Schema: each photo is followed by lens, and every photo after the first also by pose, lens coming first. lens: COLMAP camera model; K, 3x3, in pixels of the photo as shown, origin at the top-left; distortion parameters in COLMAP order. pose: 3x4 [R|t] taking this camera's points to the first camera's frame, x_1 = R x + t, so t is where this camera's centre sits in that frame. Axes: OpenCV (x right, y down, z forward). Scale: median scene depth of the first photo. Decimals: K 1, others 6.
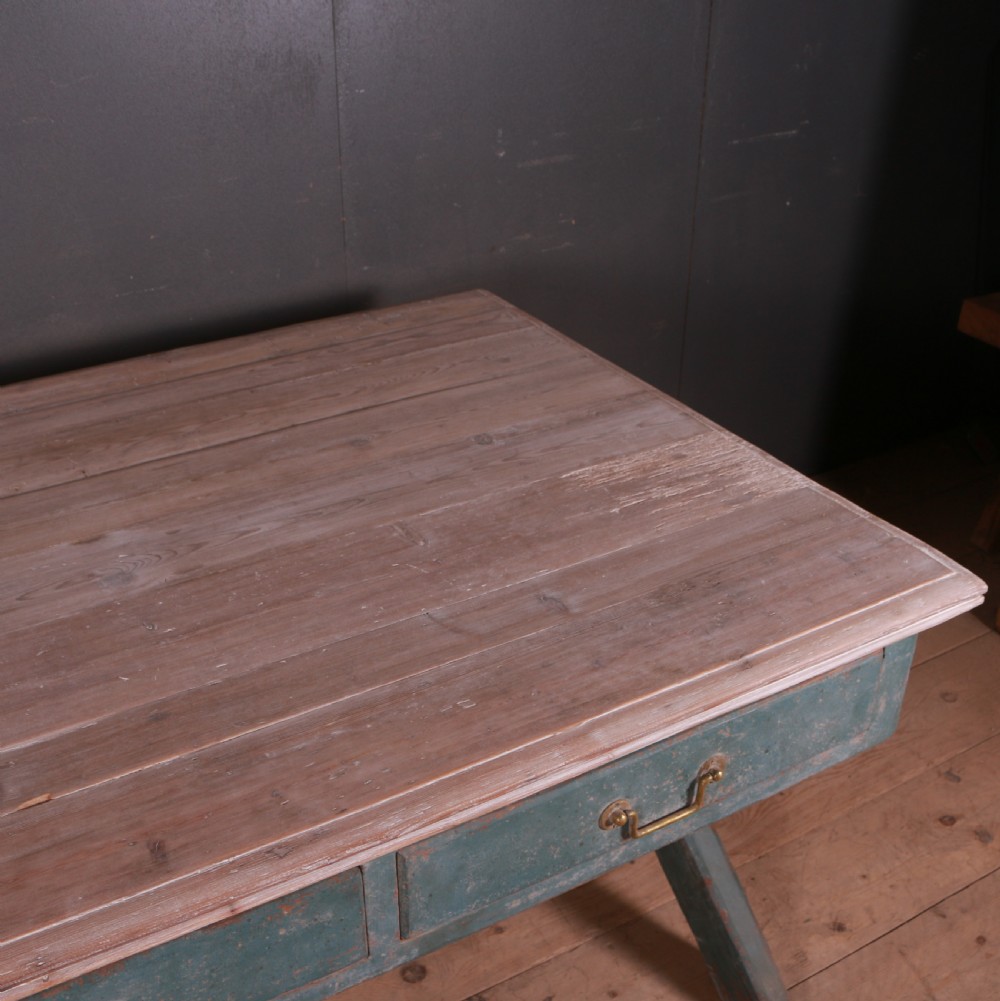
lens RADIAL K [[1230.7, 0, 460.5], [0, 1230.7, 525.4], [0, 0, 1]] dist [-0.113648, 0.000000]
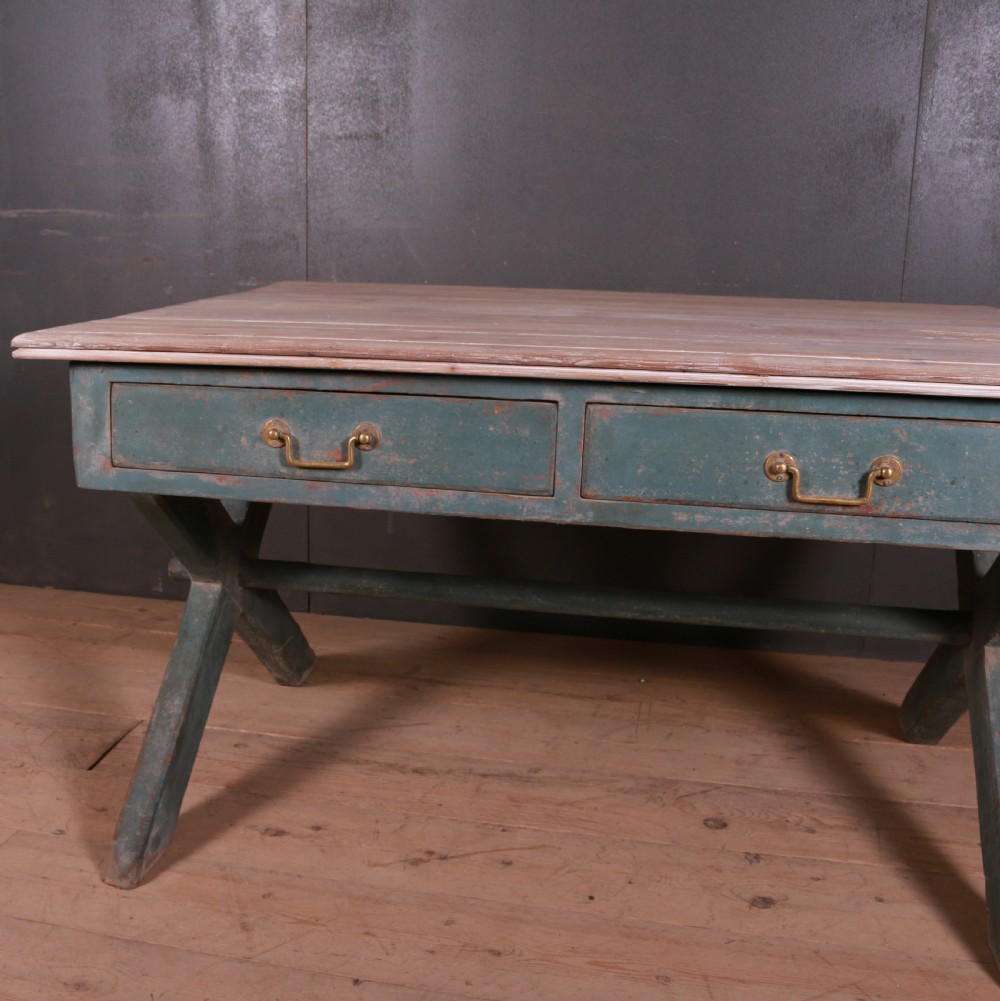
lens RADIAL K [[1230.7, 0, 342.6], [0, 1230.7, 521.2], [0, 0, 1]] dist [-0.113648, 0.000000]
pose [[0.706351, 0.188460, -0.682314, 0.644735], [-0.367815, 0.921281, -0.126309, 0.592935], [0.604798, 0.340183, 0.720066, -0.108037]]
